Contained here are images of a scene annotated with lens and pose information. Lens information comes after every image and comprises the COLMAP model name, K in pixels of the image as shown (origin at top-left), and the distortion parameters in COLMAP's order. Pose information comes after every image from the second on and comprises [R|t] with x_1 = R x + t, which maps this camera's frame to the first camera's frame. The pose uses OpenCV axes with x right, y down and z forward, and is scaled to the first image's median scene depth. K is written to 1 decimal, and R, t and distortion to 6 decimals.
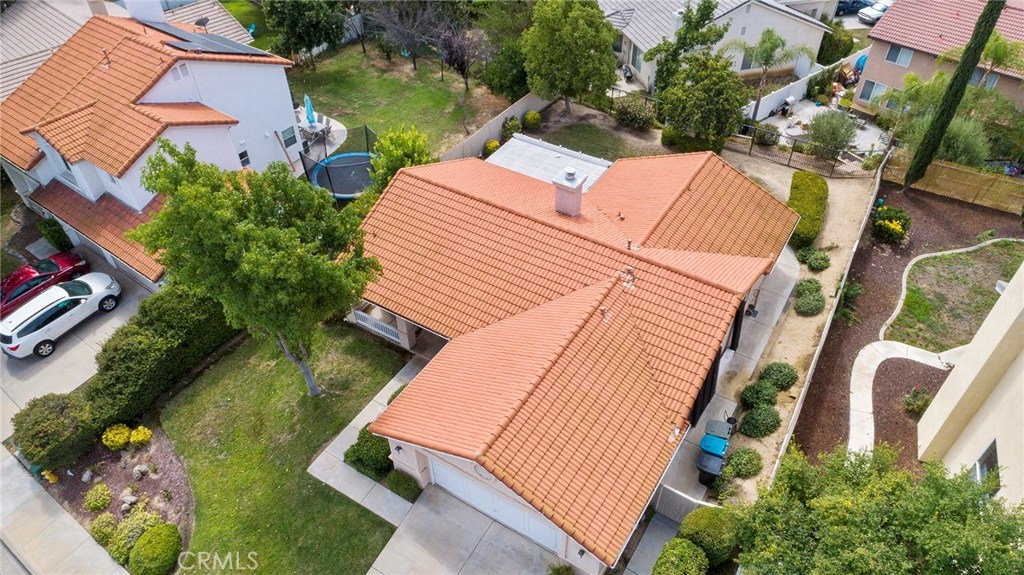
lens RADIAL K [[700.6, 0, 512.0], [0, 700.6, 287.5], [0, 0, 1]] dist [-0.011767, -0.000087]
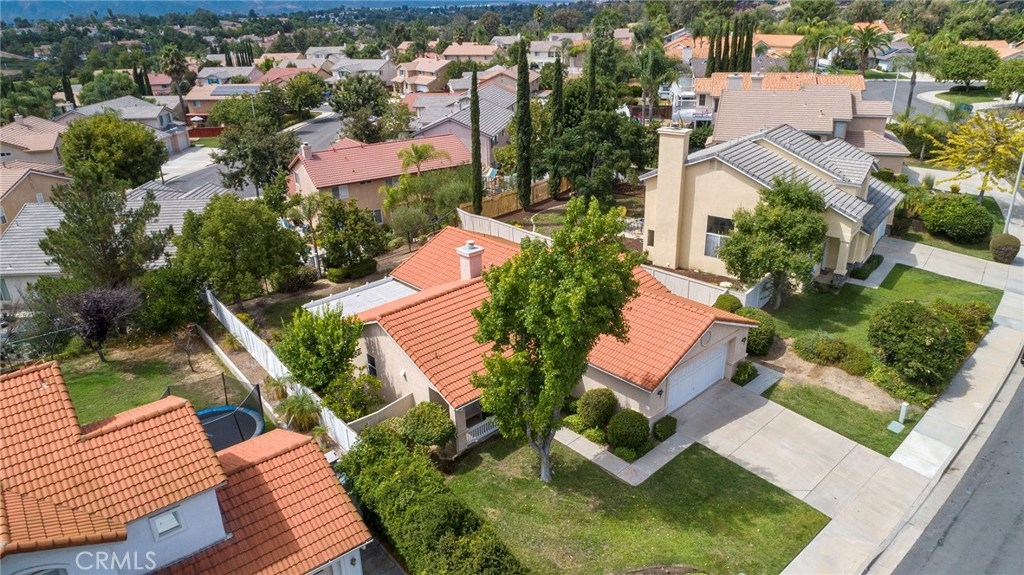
lens RADIAL K [[700.6, 0, 512.0], [0, 700.6, 287.5], [0, 0, 1]] dist [-0.011767, -0.000087]
pose [[0.256941, -0.369231, 0.893113, -1.046889], [0.669855, 0.734176, 0.110811, -0.190839], [-0.696617, 0.569784, 0.435971, 0.409676]]
